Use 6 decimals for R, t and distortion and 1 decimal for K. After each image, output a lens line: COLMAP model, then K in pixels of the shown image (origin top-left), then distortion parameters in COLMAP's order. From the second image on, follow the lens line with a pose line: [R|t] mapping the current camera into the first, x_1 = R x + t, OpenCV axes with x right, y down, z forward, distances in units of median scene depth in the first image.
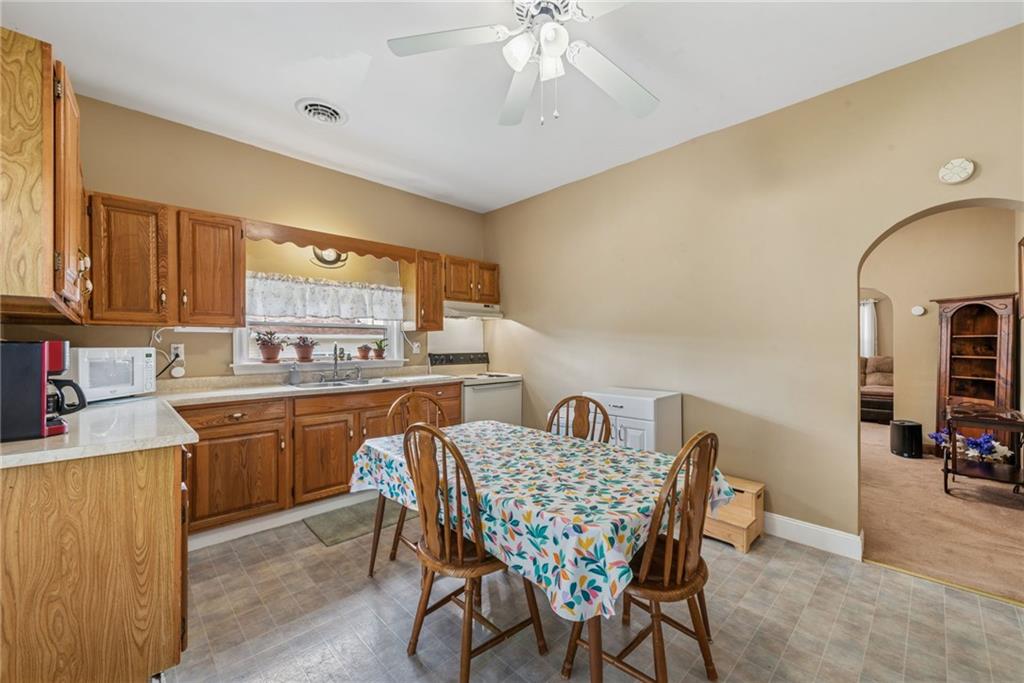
lens RADIAL K [[418.8, 0, 513.7], [0, 418.8, 345.7], [0, 0, 1]] dist [0.026166, 0.000225]
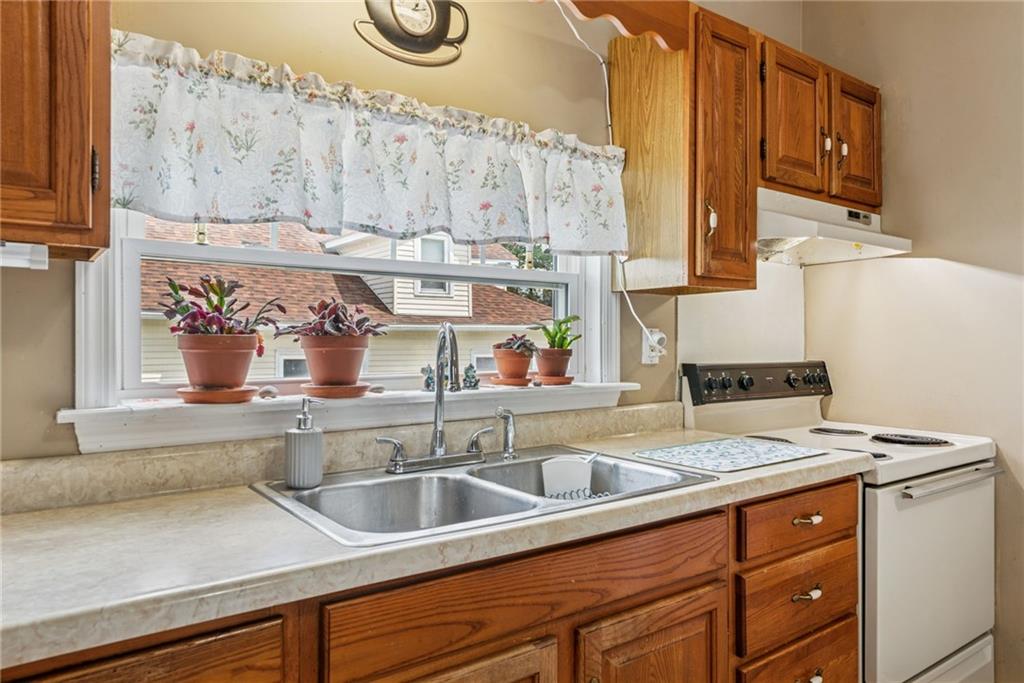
lens RADIAL K [[683.2, 0, 505.8], [0, 683.2, 338.1], [0, 0, 1]] dist [0.039838, 0.000794]
pose [[0.991725, -0.000201, -0.128382, -0.307051], [-0.001505, 0.999912, -0.013189, 0.006037], [0.128373, 0.013273, 0.991637, 0.535028]]
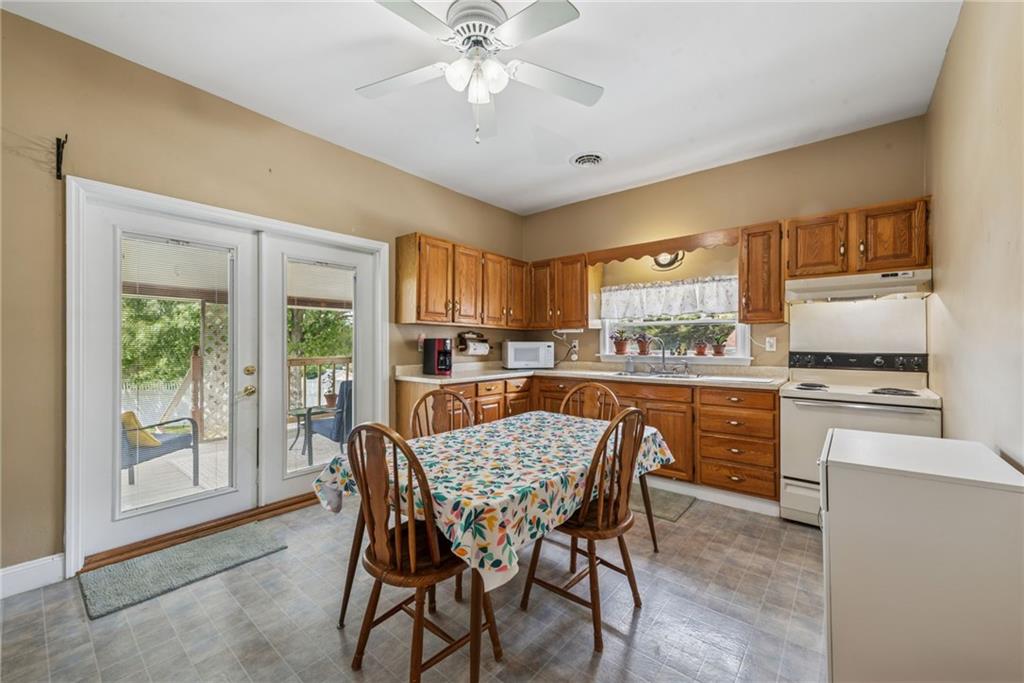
lens RADIAL K [[418.8, 0, 508.6], [0, 418.8, 342.2], [0, 0, 1]] dist [0.026166, 0.000225]
pose [[0.095822, -0.002724, -0.995395, 0.589469], [-0.008059, 0.999961, -0.003512, 0.009127], [0.995366, 0.008358, 0.095796, 0.472835]]
